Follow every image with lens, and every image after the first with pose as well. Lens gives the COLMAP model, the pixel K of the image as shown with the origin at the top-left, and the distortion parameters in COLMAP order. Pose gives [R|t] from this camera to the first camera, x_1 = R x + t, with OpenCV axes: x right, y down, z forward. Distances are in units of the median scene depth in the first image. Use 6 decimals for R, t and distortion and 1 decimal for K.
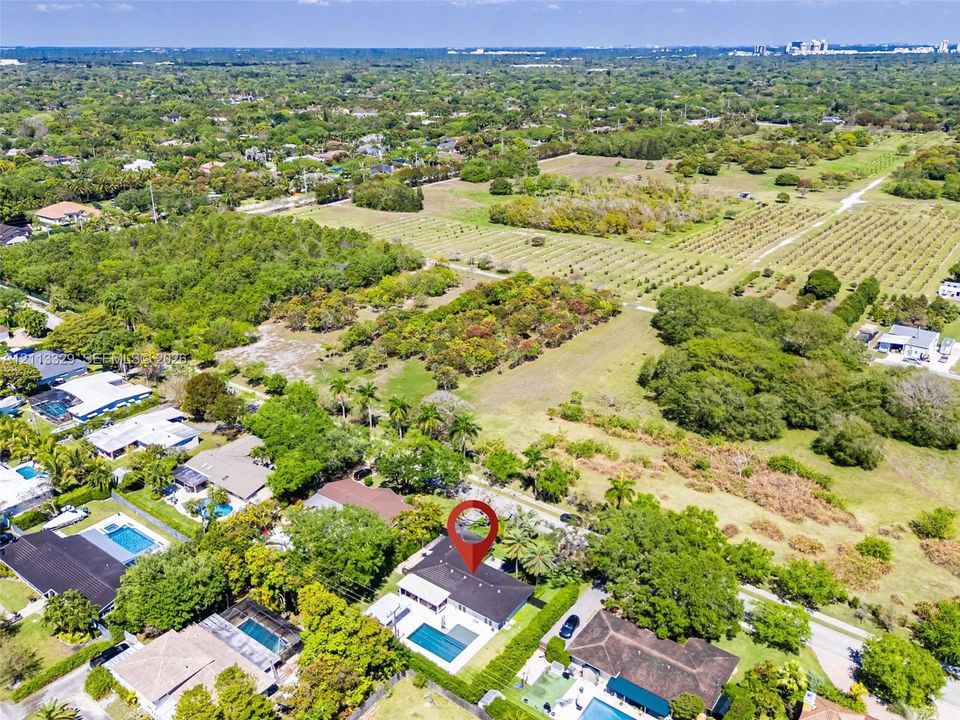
lens RADIAL K [[712.9, 0, 480.0], [0, 712.9, 360.0], [0, 0, 1]] dist [0.063612, -0.004744]
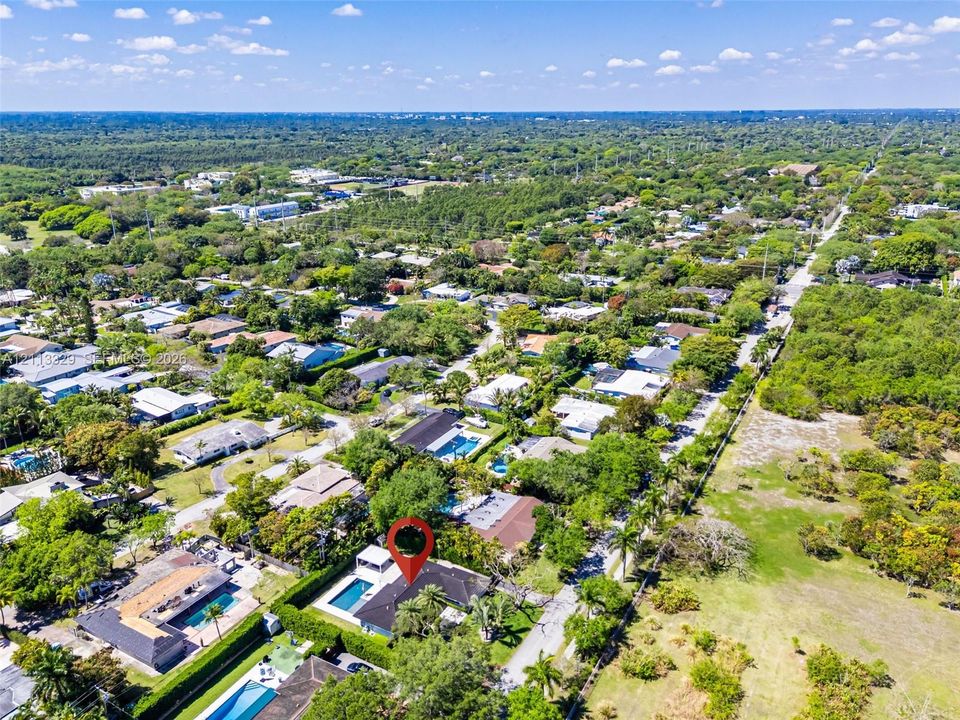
lens RADIAL K [[712.9, 0, 480.0], [0, 712.9, 360.0], [0, 0, 1]] dist [0.063612, -0.004744]
pose [[0.120673, 0.319215, -0.939968, 0.607916], [-0.385400, 0.887678, 0.251980, -0.211143], [0.914825, 0.331856, 0.230145, 0.500375]]
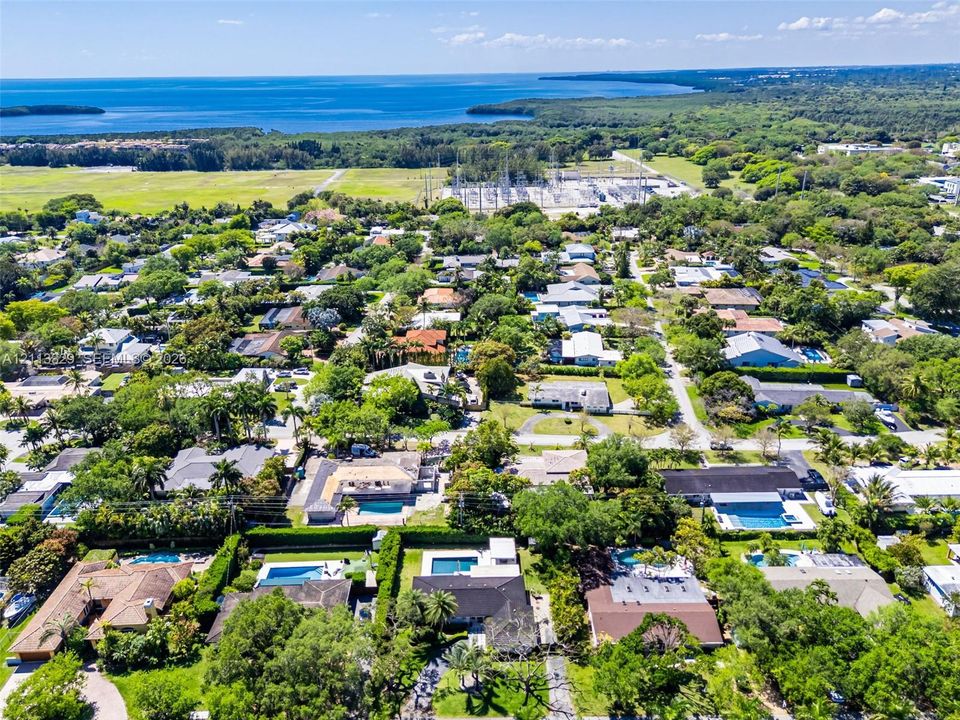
lens RADIAL K [[712.9, 0, 480.0], [0, 712.9, 360.0], [0, 0, 1]] dist [0.063612, -0.004744]
pose [[-0.796128, 0.229450, -0.559941, 0.314529], [-0.231133, 0.739864, 0.631806, -0.393218], [0.559248, 0.632419, -0.535993, 0.913144]]
